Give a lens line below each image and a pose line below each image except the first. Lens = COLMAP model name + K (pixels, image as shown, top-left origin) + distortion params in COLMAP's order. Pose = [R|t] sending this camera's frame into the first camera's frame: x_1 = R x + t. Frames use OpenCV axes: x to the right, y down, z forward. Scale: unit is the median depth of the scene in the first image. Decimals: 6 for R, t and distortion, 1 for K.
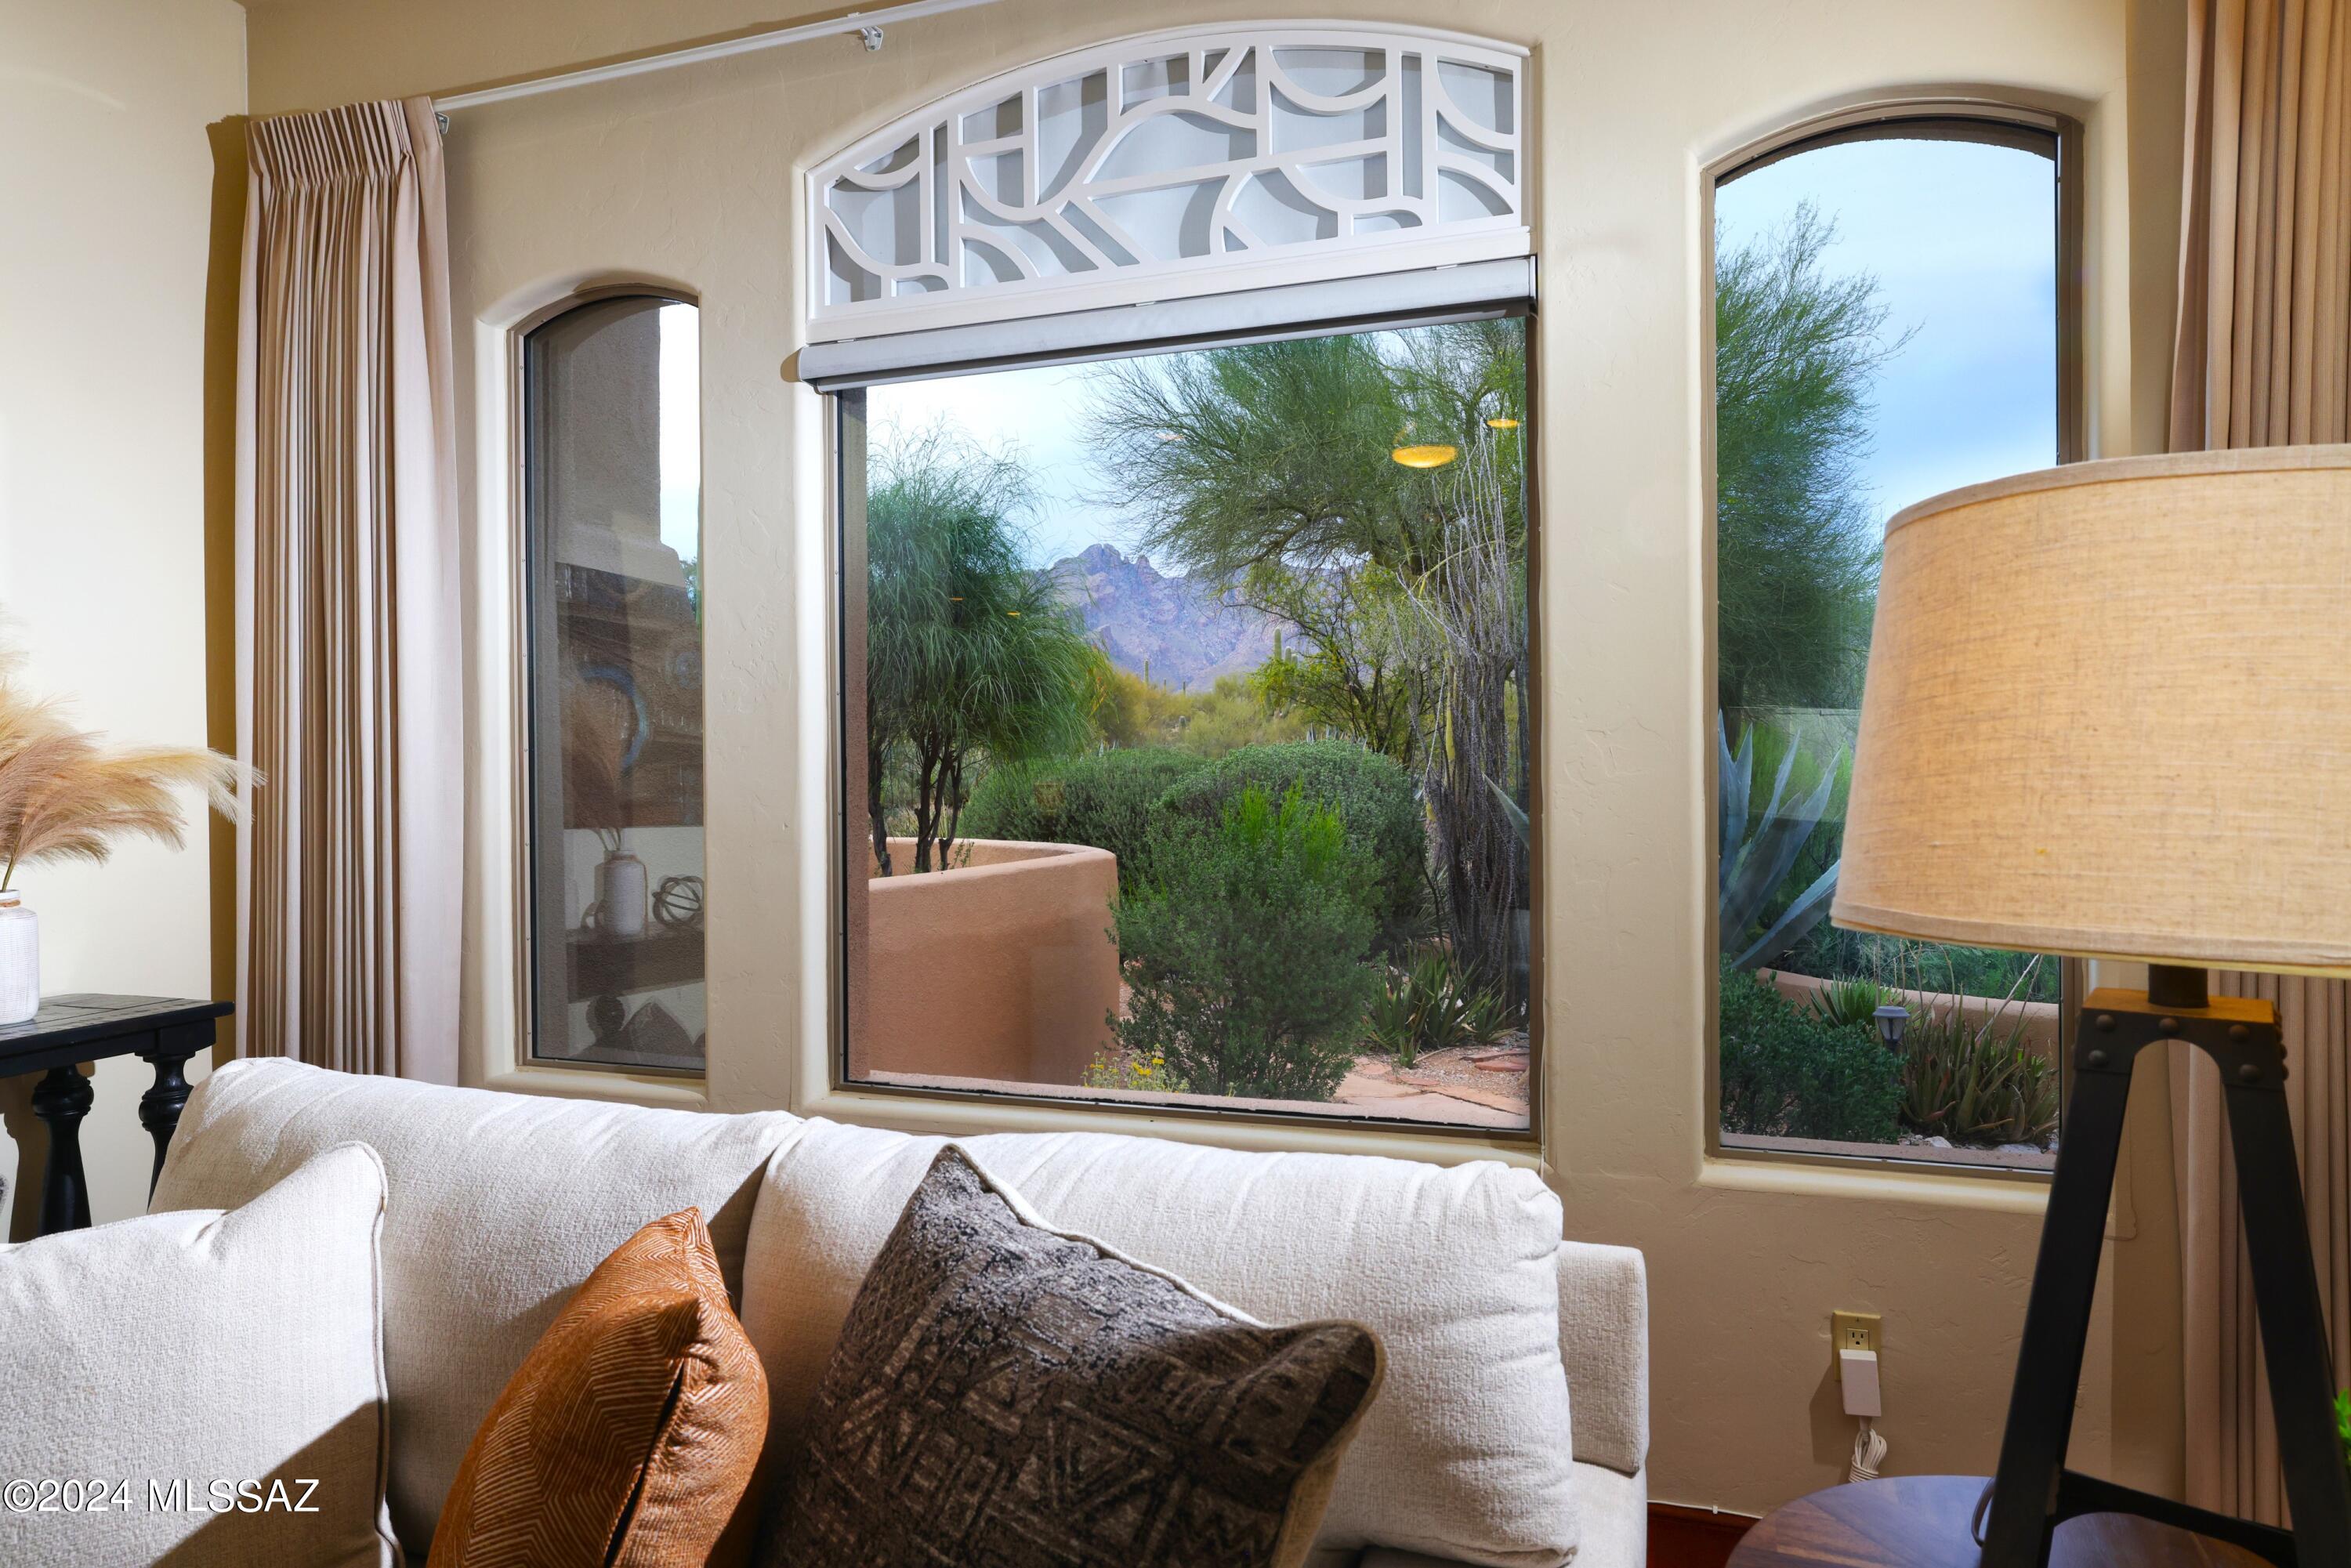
lens RADIAL K [[1442.5, 0, 1175.5], [0, 1442.5, 784.0], [0, 0, 1]] dist [-0.002991, 0.000741]
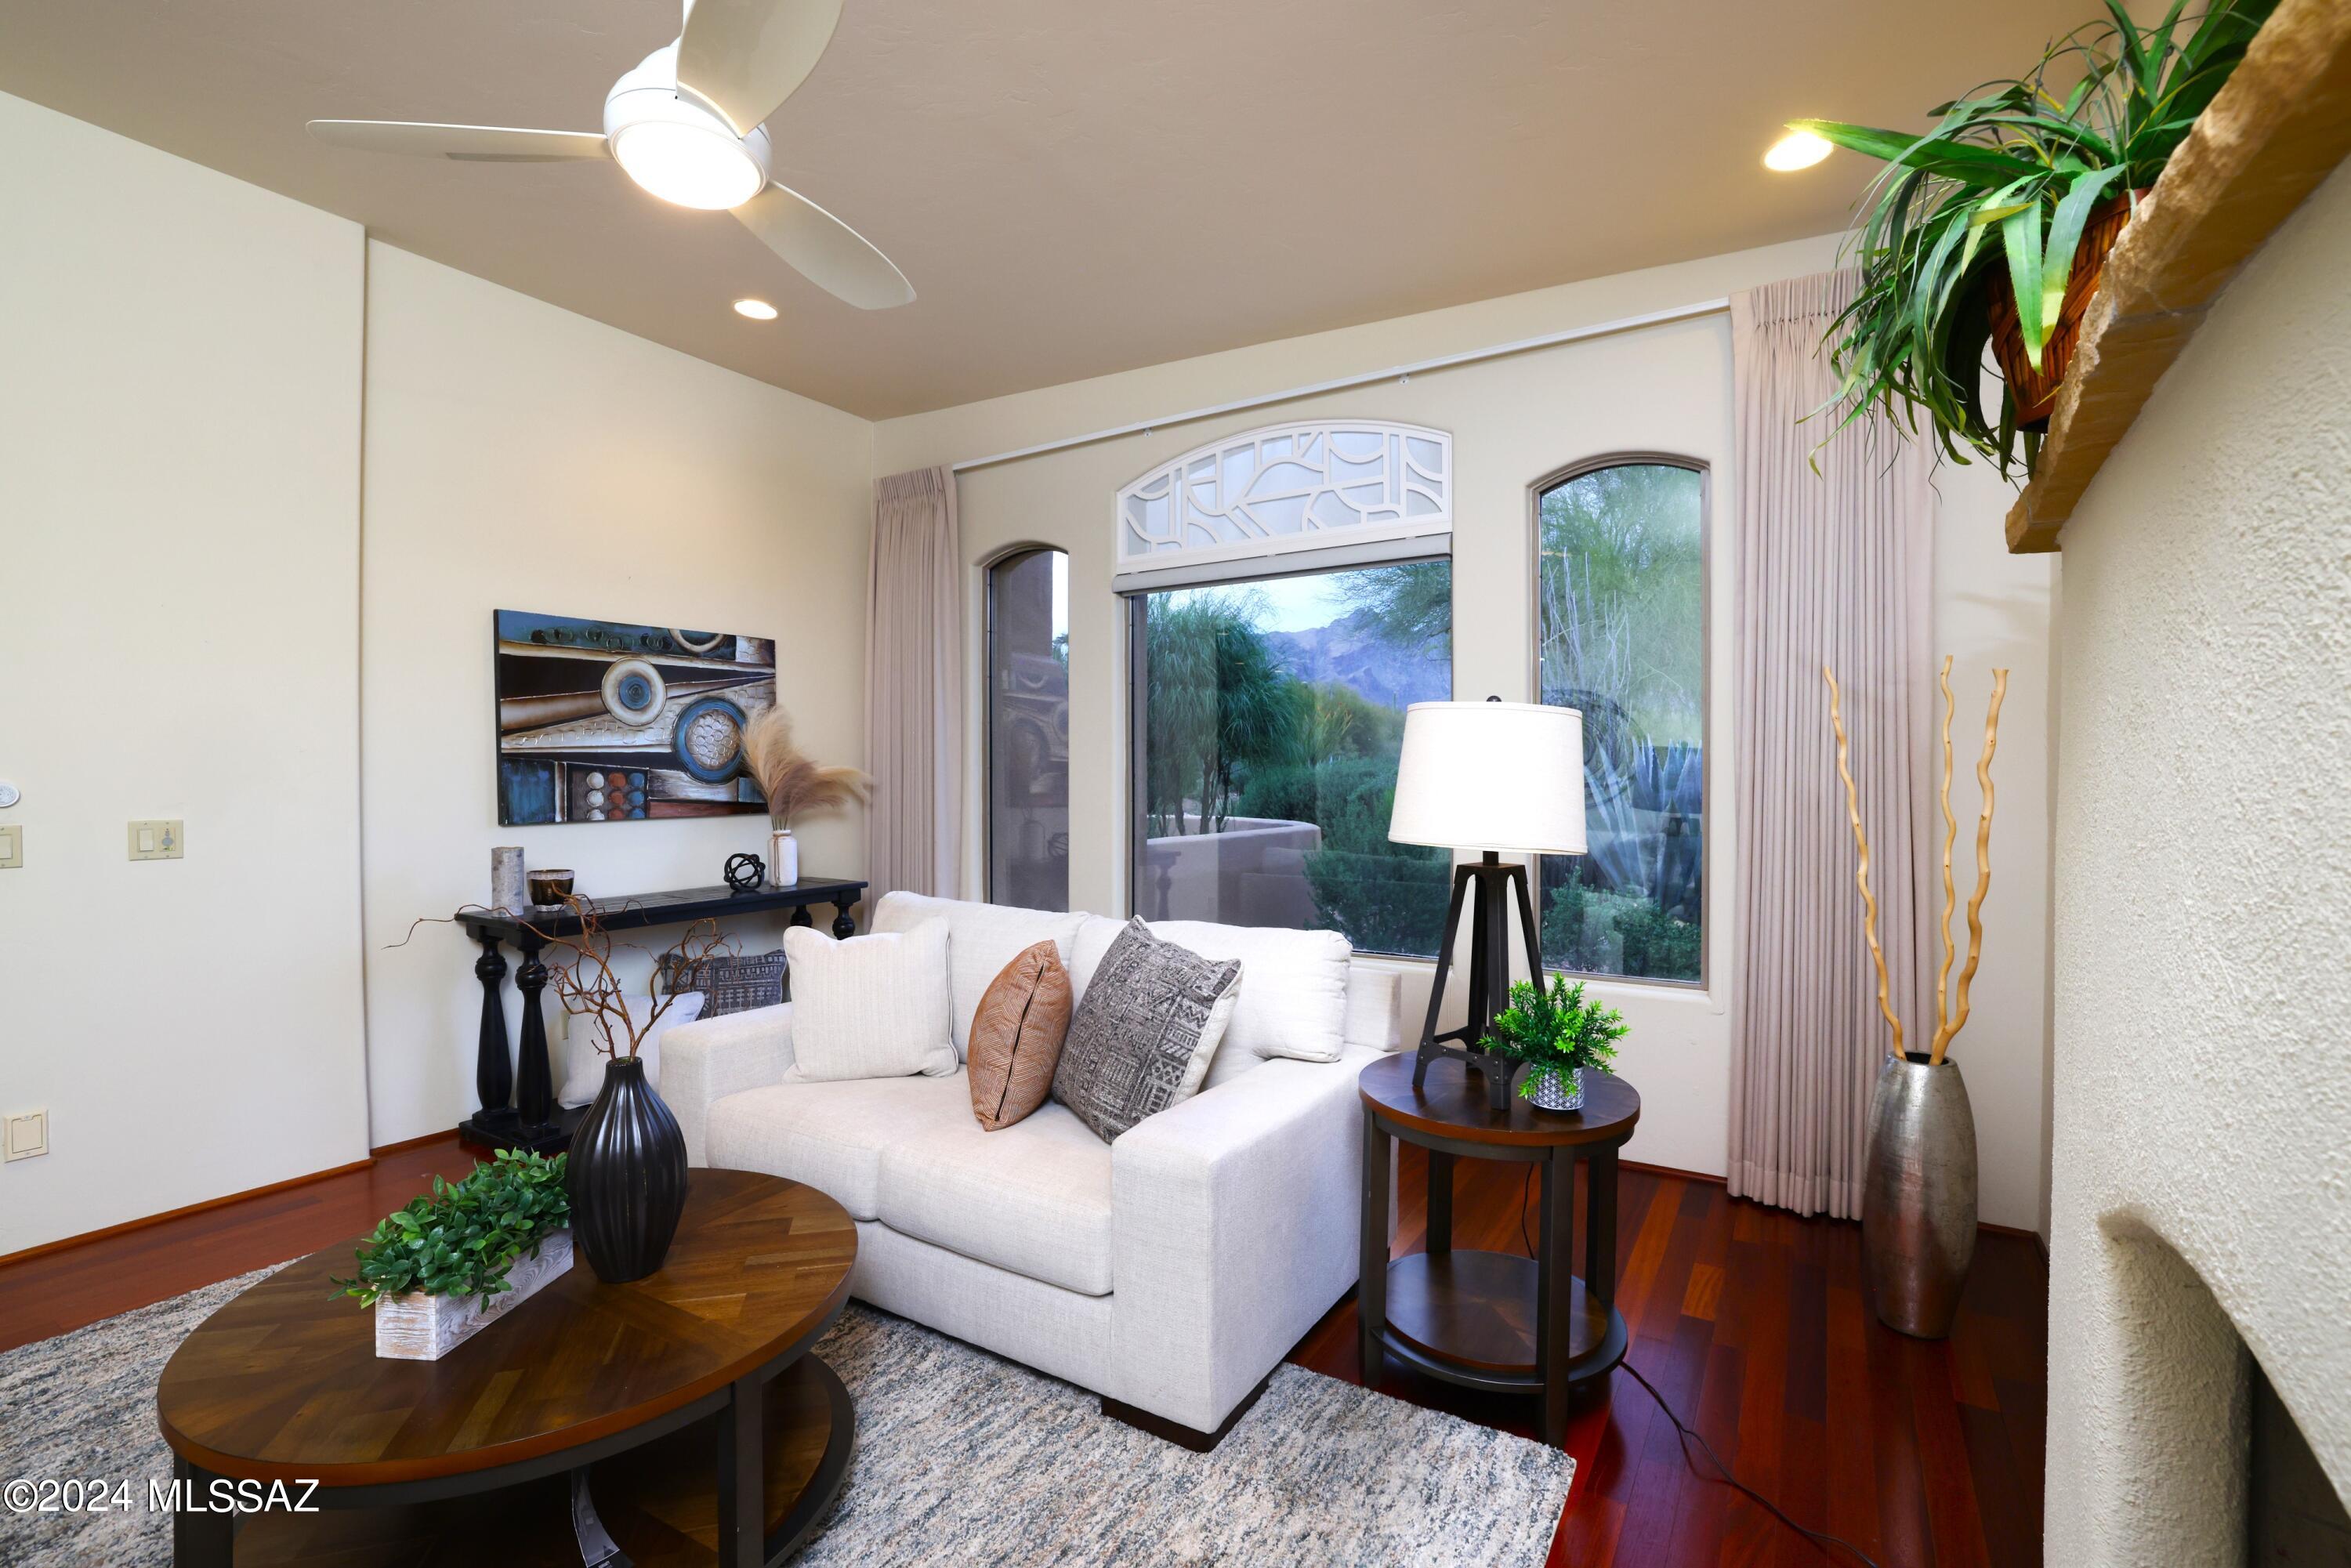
lens RADIAL K [[1022.5, 0, 1175.5], [0, 1022.5, 784.0], [0, 0, 1]] dist [-0.023679, 0.000619]
pose [[0.973108, 0.006074, -0.230271, 0.141727], [-0.005363, 0.999979, 0.003714, -0.007483], [0.230288, -0.002379, 0.973120, -0.350802]]
